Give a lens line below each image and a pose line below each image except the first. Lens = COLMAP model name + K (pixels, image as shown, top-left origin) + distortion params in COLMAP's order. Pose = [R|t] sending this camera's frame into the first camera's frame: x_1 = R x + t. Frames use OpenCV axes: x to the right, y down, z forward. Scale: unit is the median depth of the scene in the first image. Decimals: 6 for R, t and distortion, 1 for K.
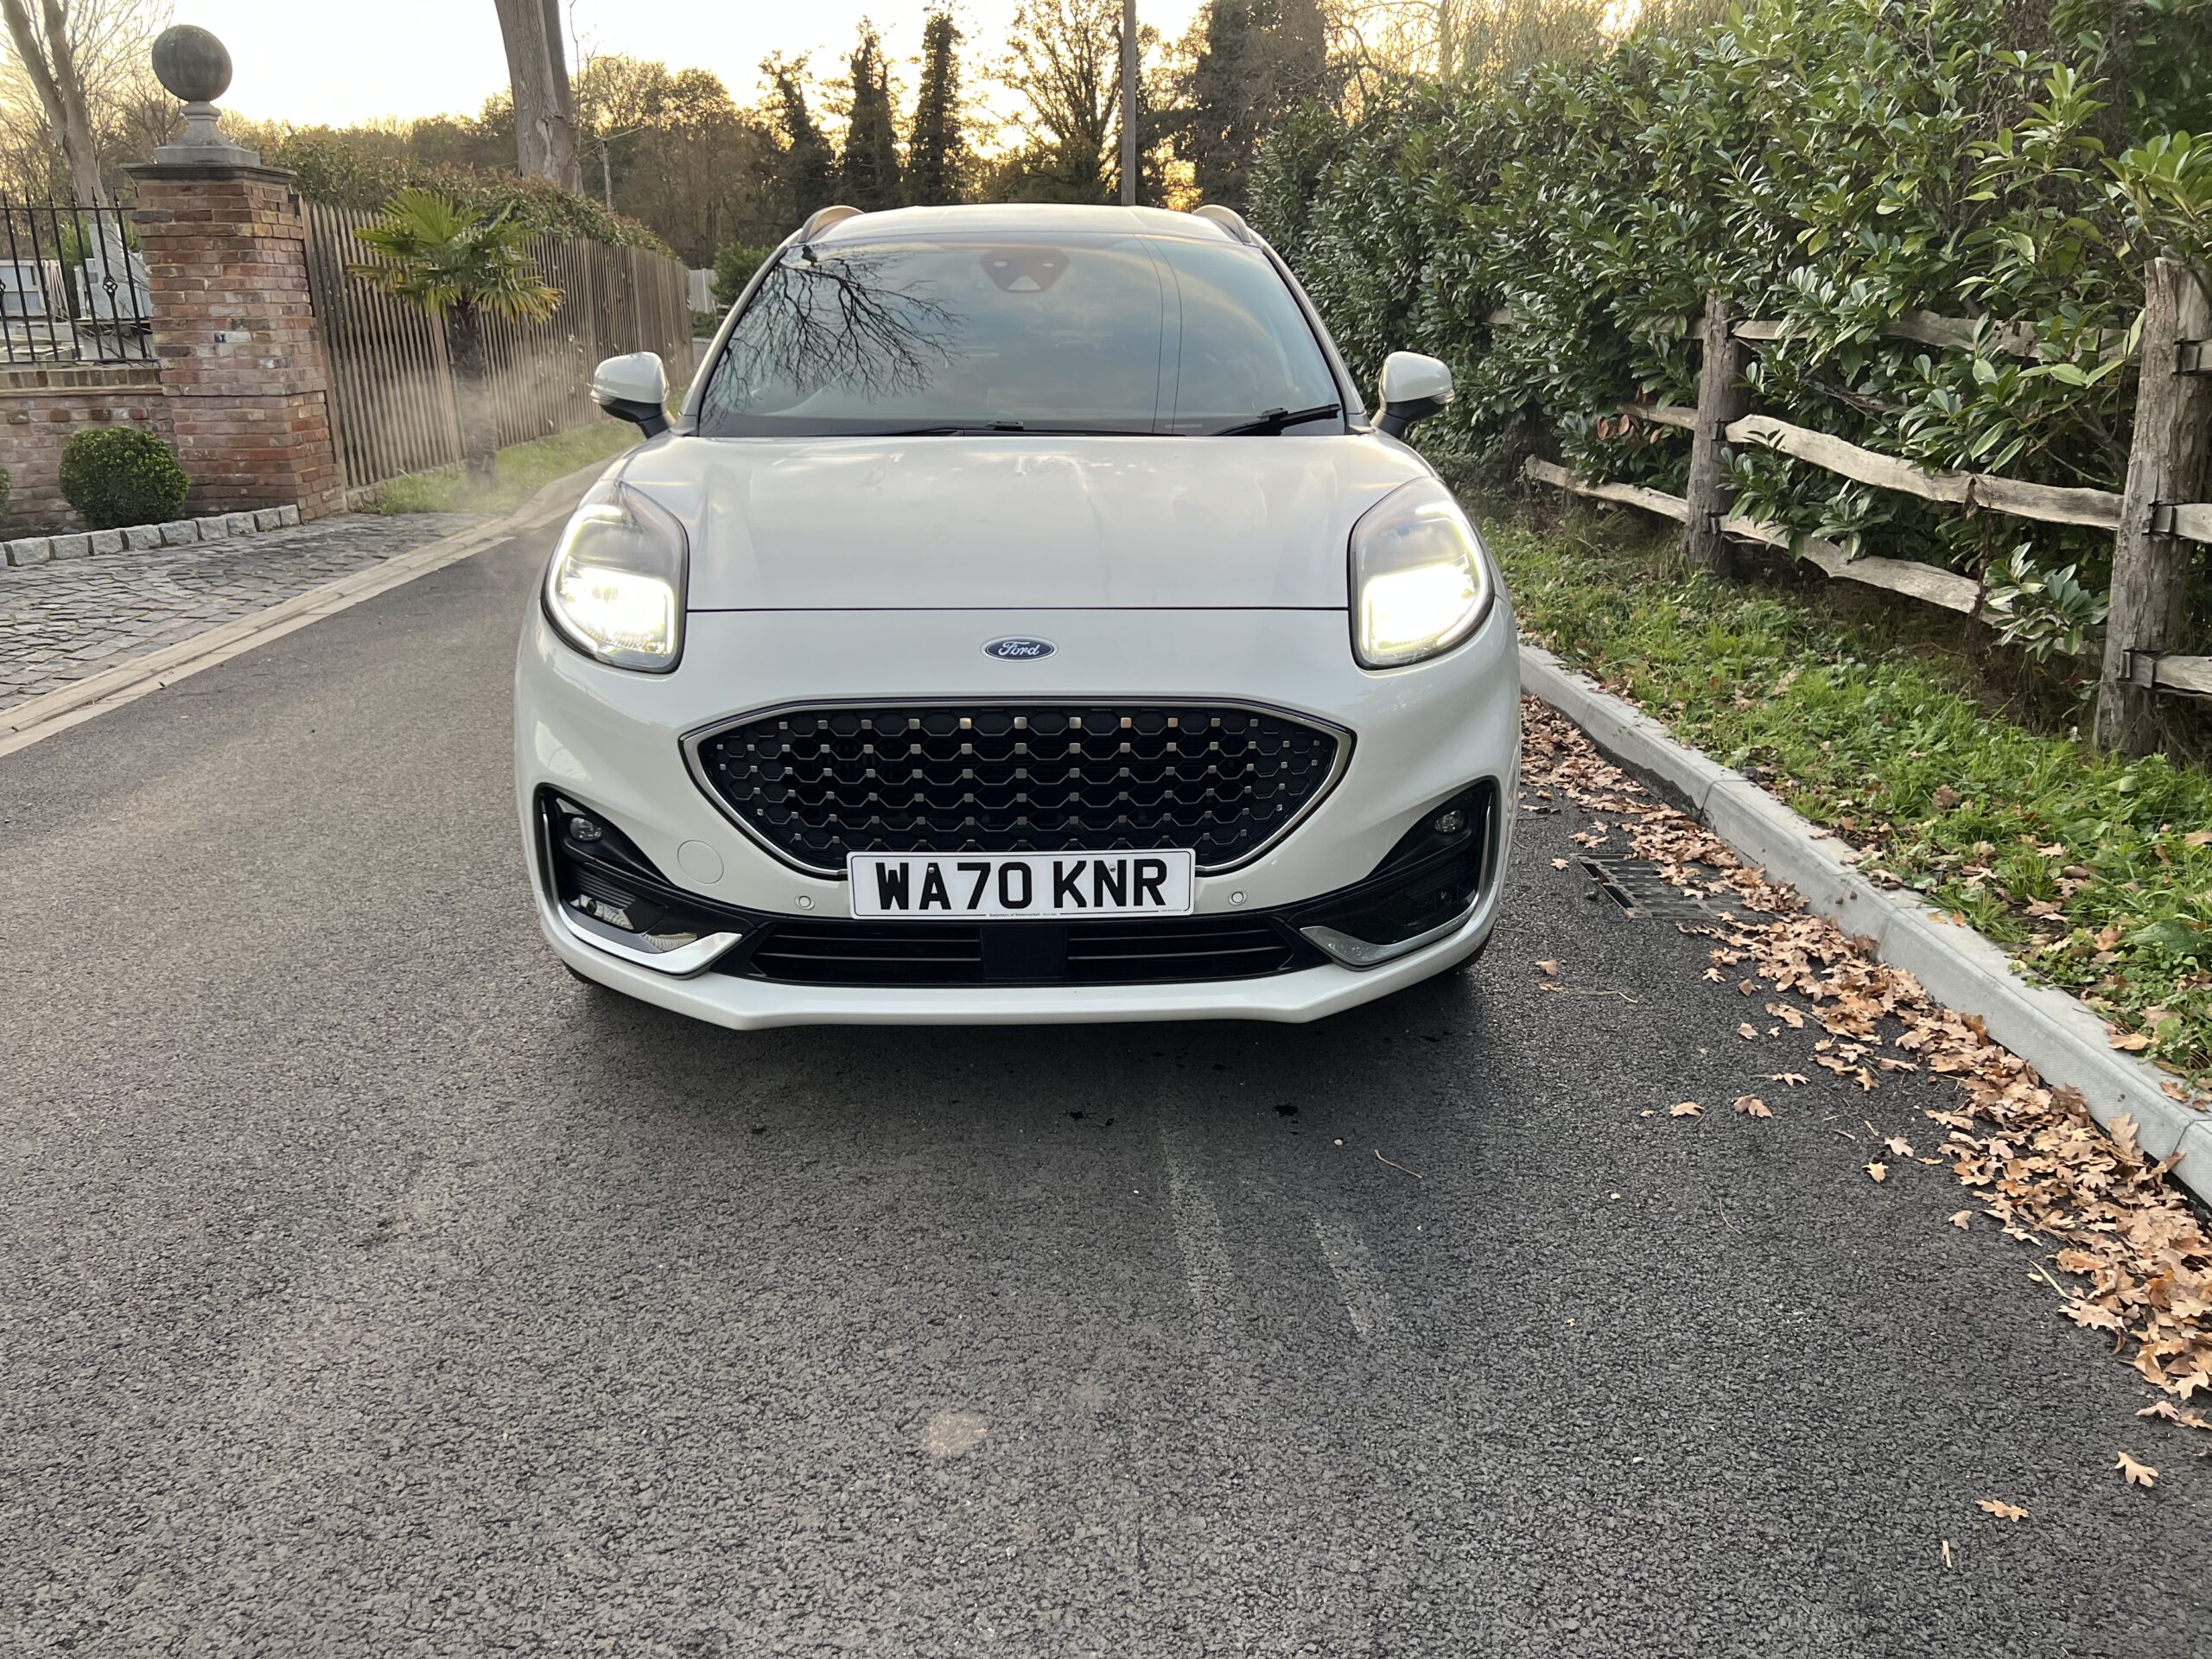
lens RADIAL K [[1675.4, 0, 1106.6], [0, 1675.4, 817.2], [0, 0, 1]] dist [0.060734, -0.076232]
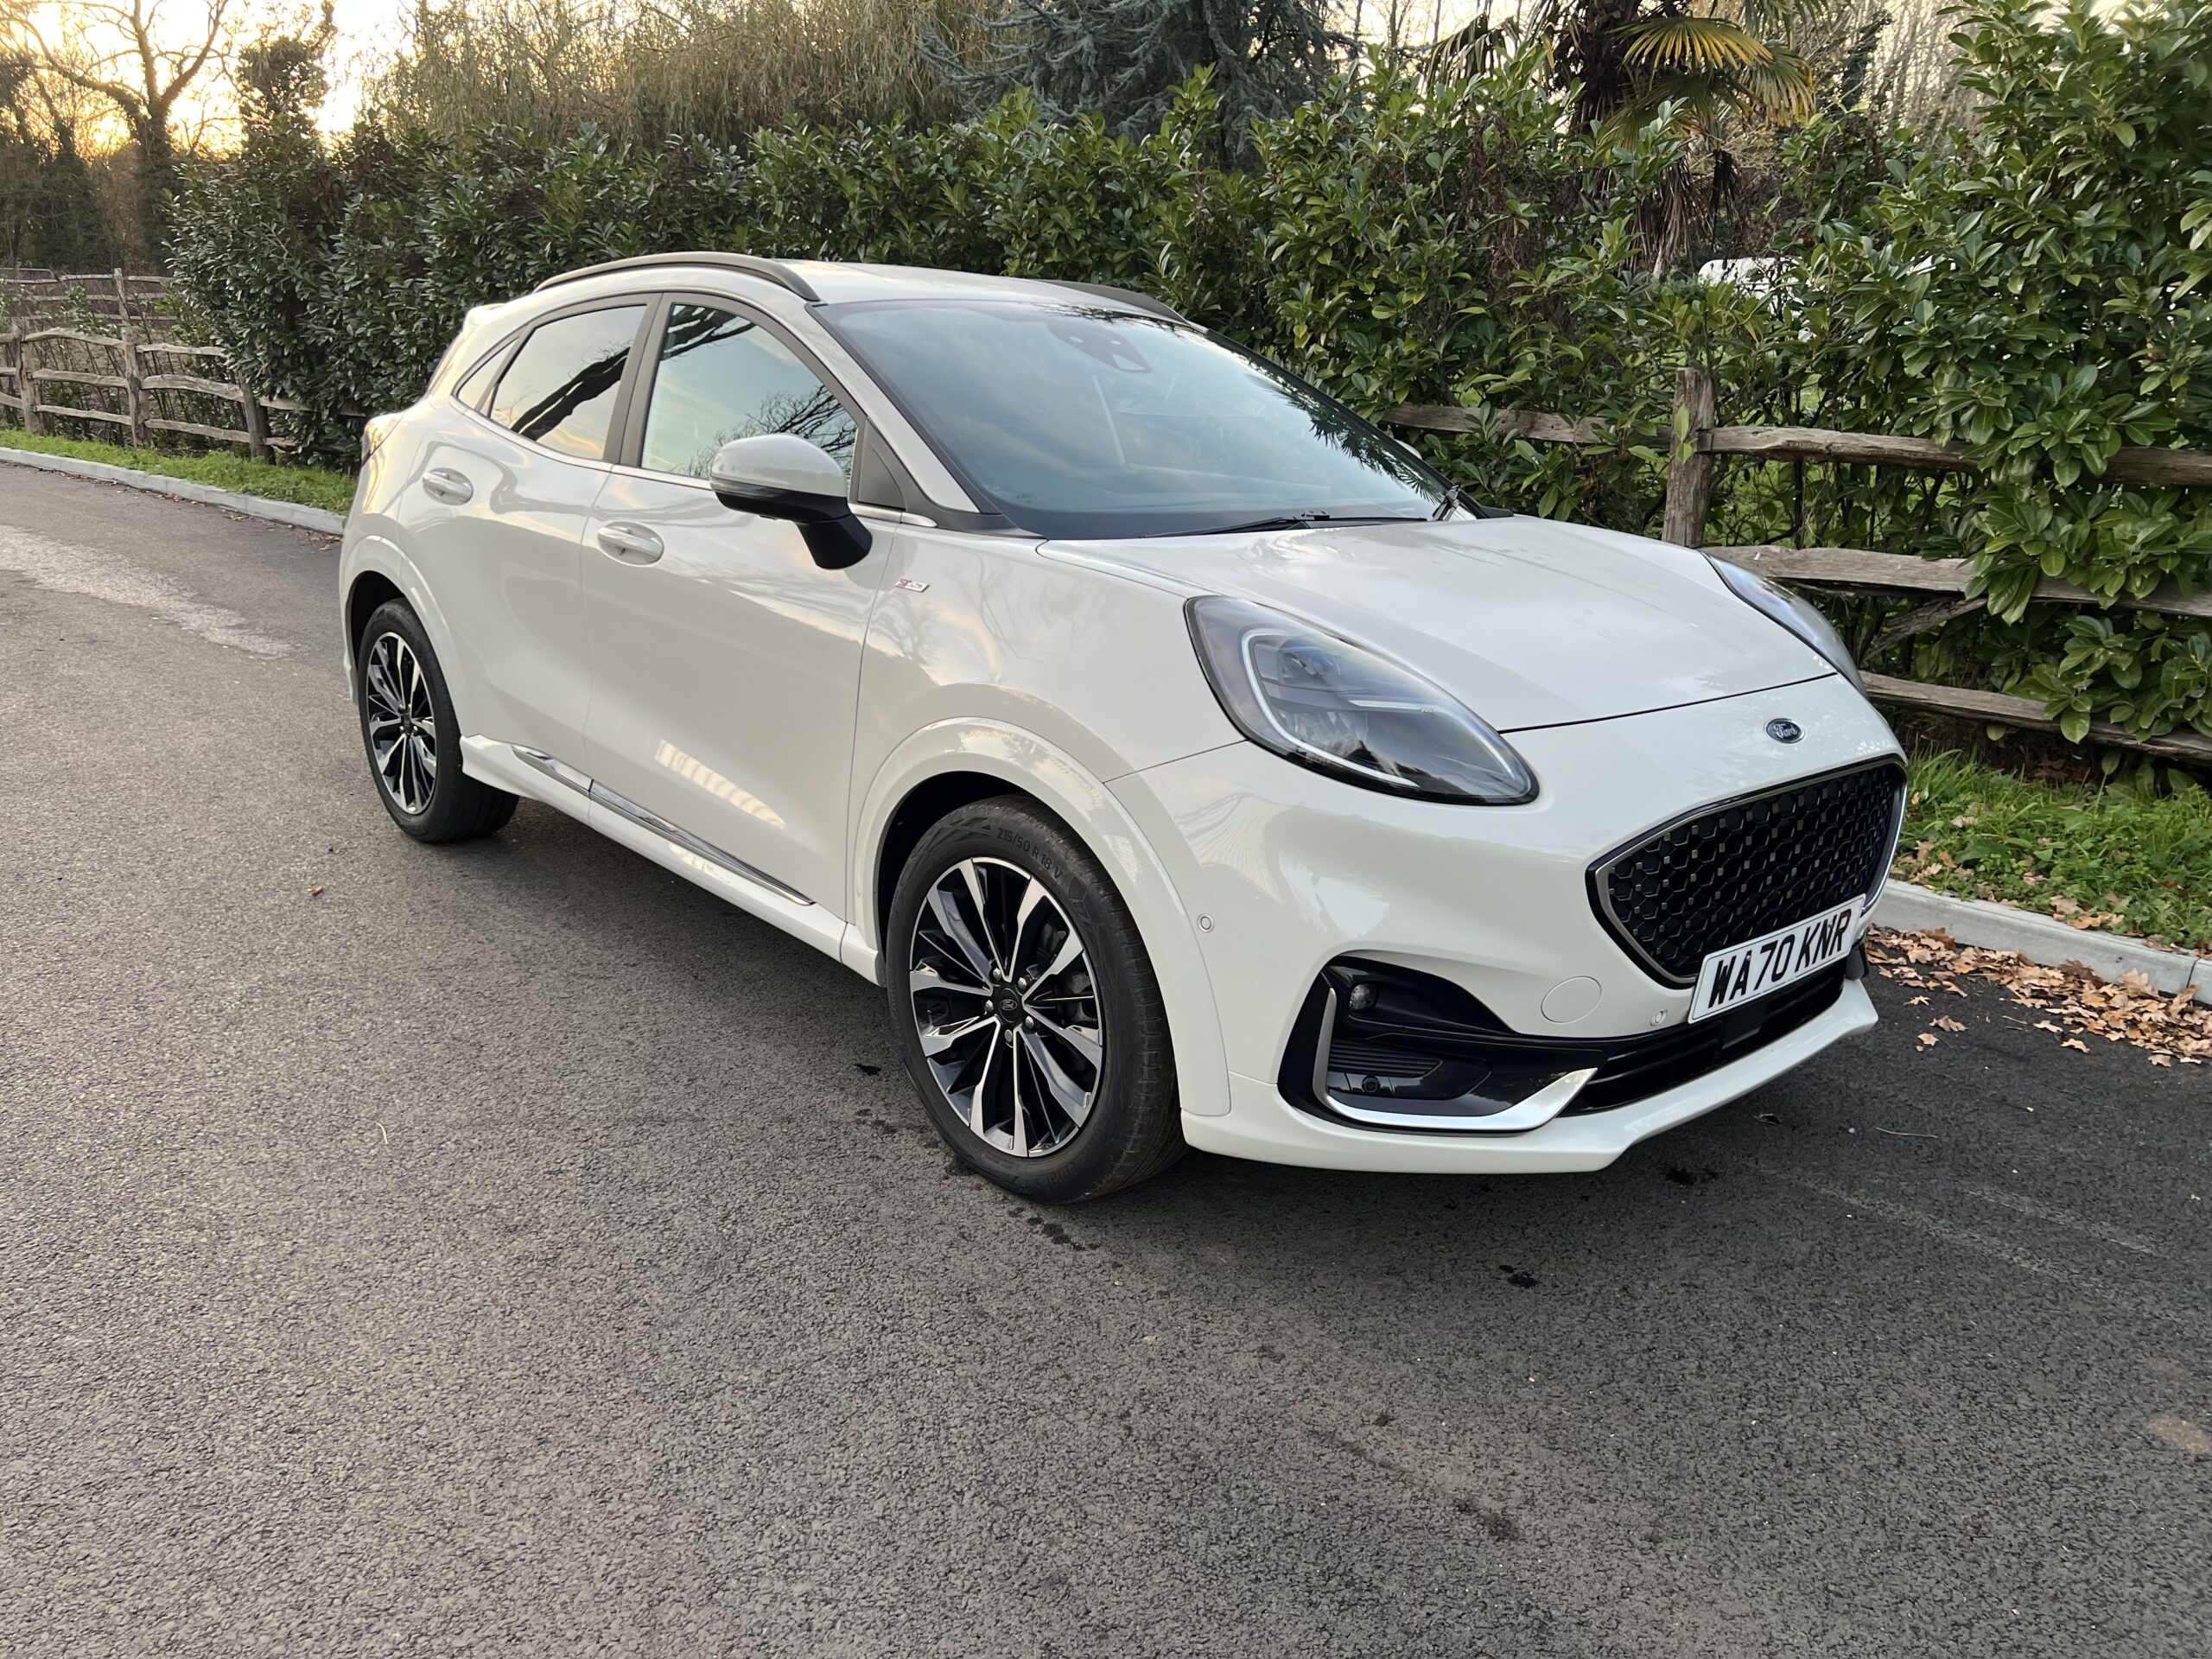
lens RADIAL K [[1671.6, 0, 1106.0], [0, 1671.6, 829.5], [0, 0, 1]] dist [0.048236, -0.067237]
pose [[0.757406, -0.145686, 0.636483, -1.003945], [0.156806, 0.986848, 0.039286, -0.141932], [-0.633836, 0.070049, 0.770289, 0.437774]]
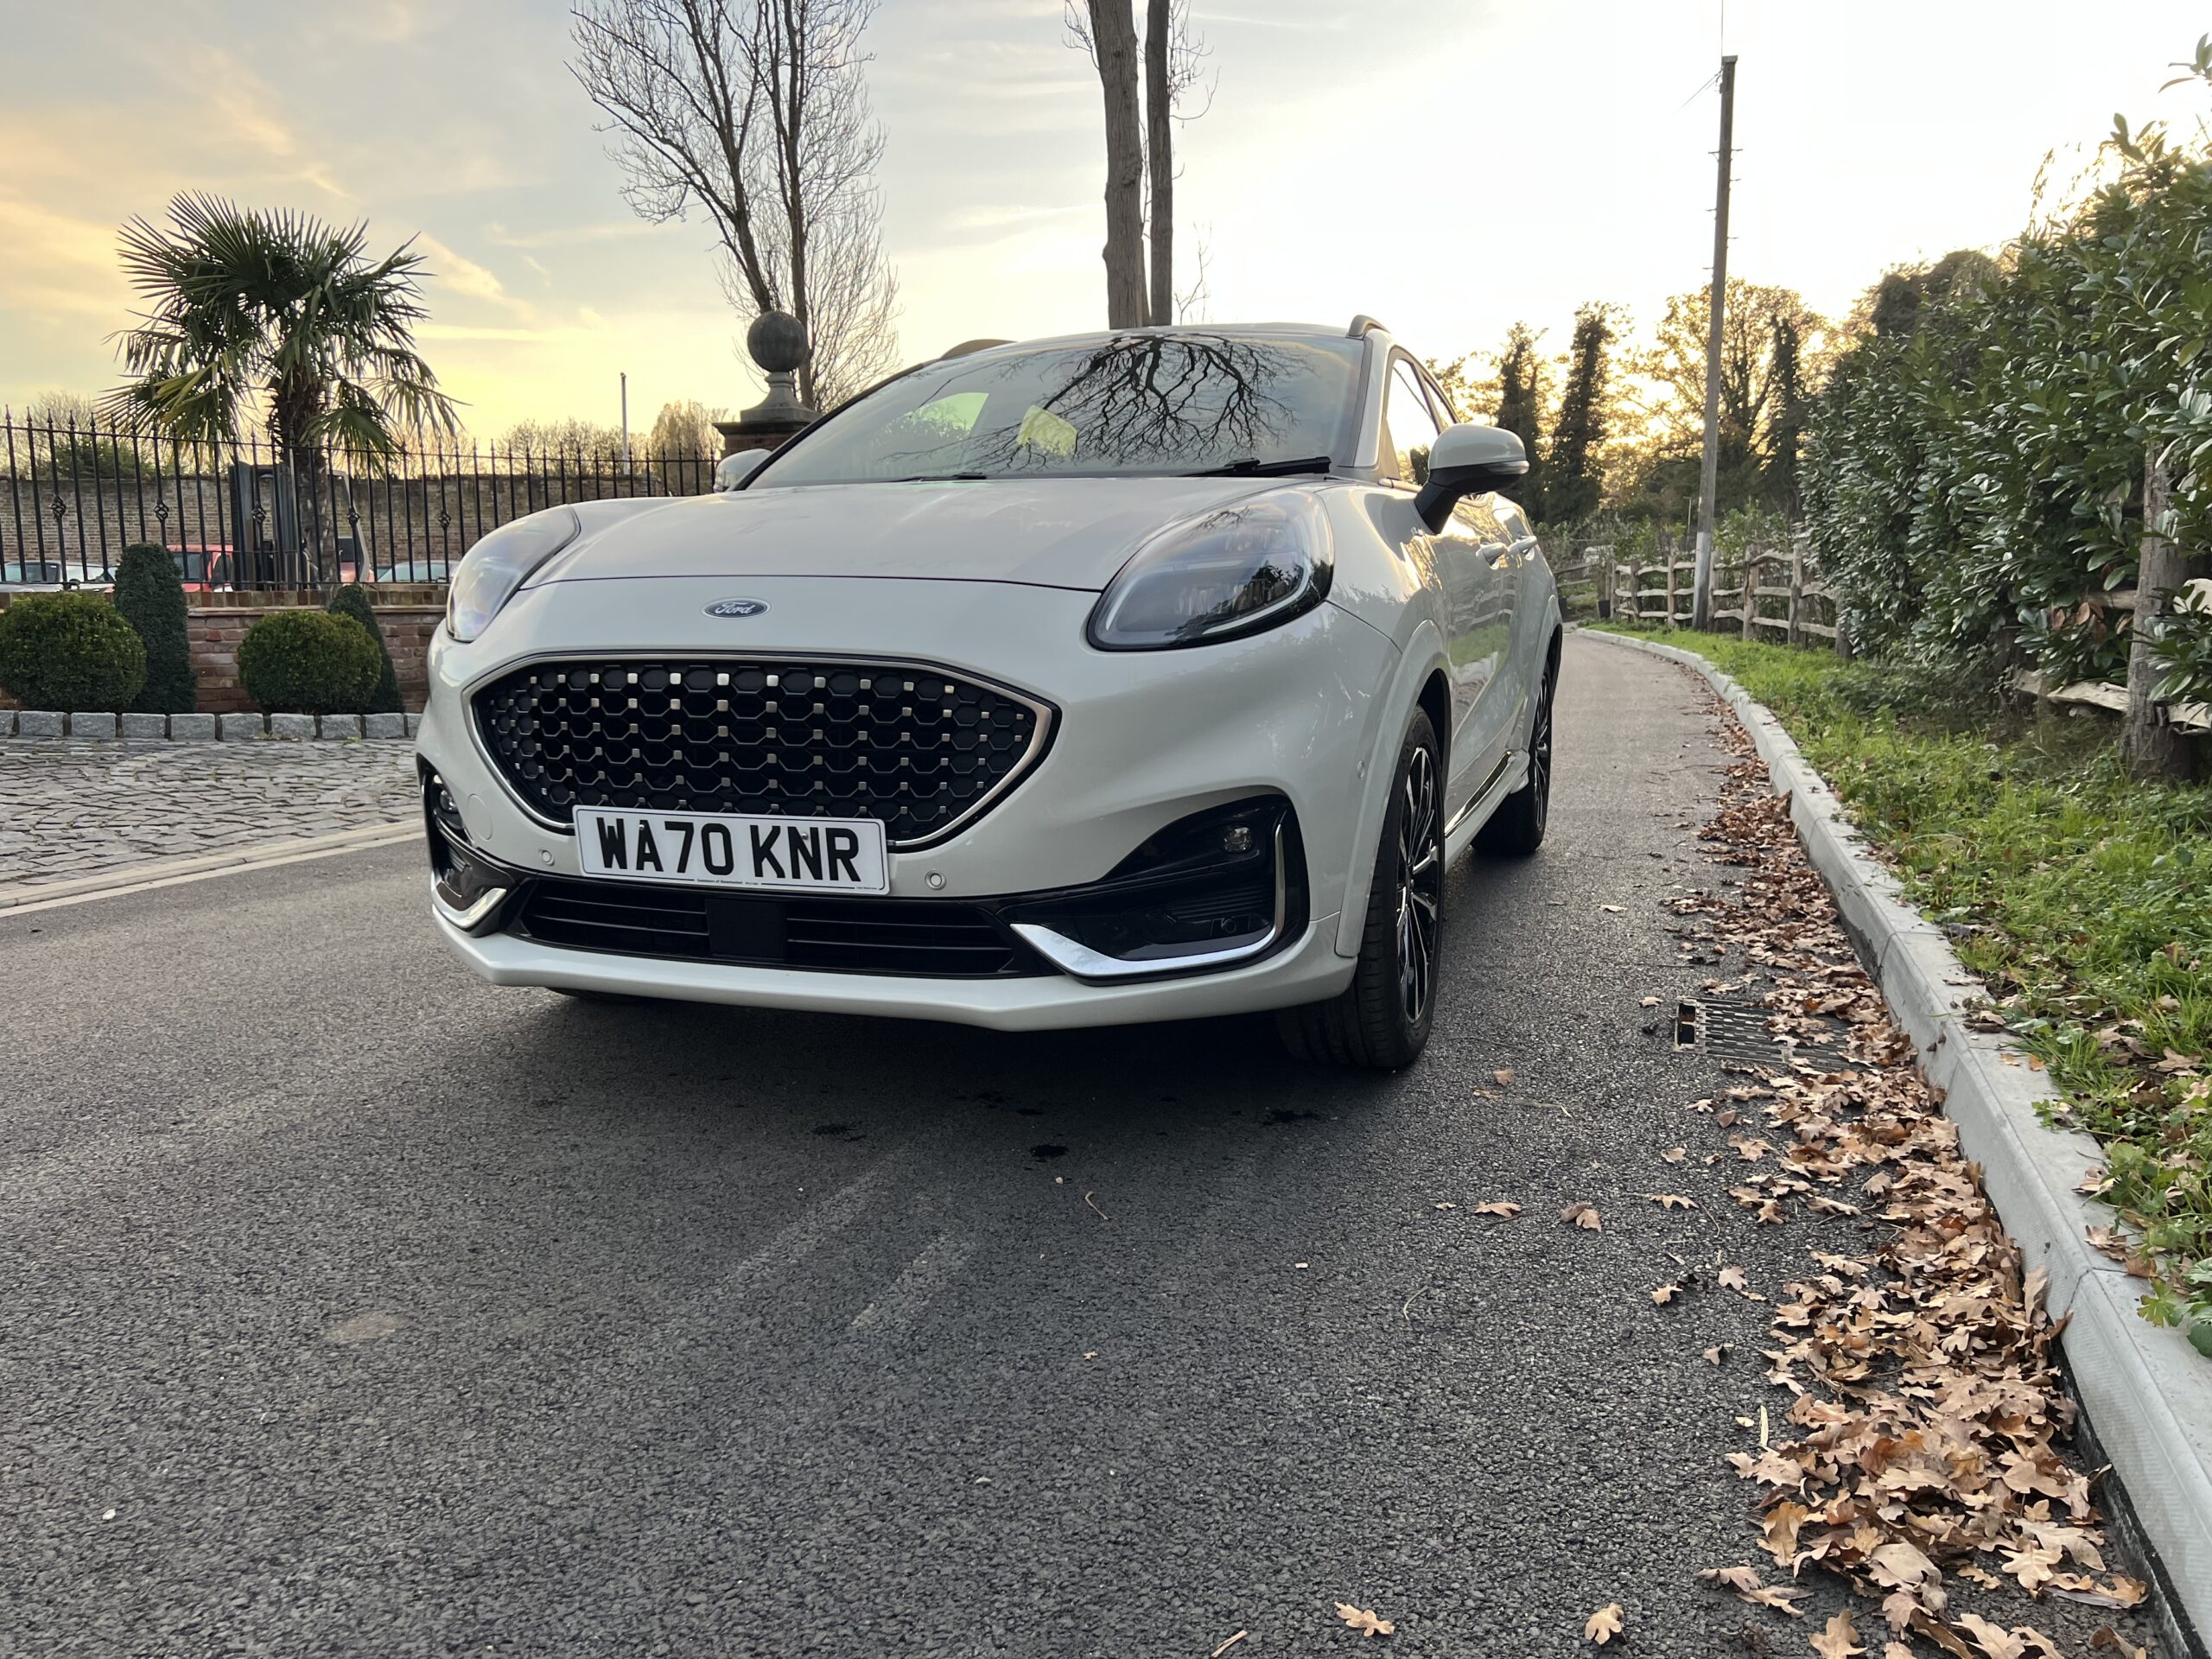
lens RADIAL K [[1671.6, 0, 1106.0], [0, 1671.6, 829.5], [0, 0, 1]] dist [0.048236, -0.067237]
pose [[0.929599, 0.048208, -0.365407, 0.497661], [-0.105115, 0.984912, -0.137474, 0.135913], [0.353267, 0.166205, 0.920640, 0.174008]]
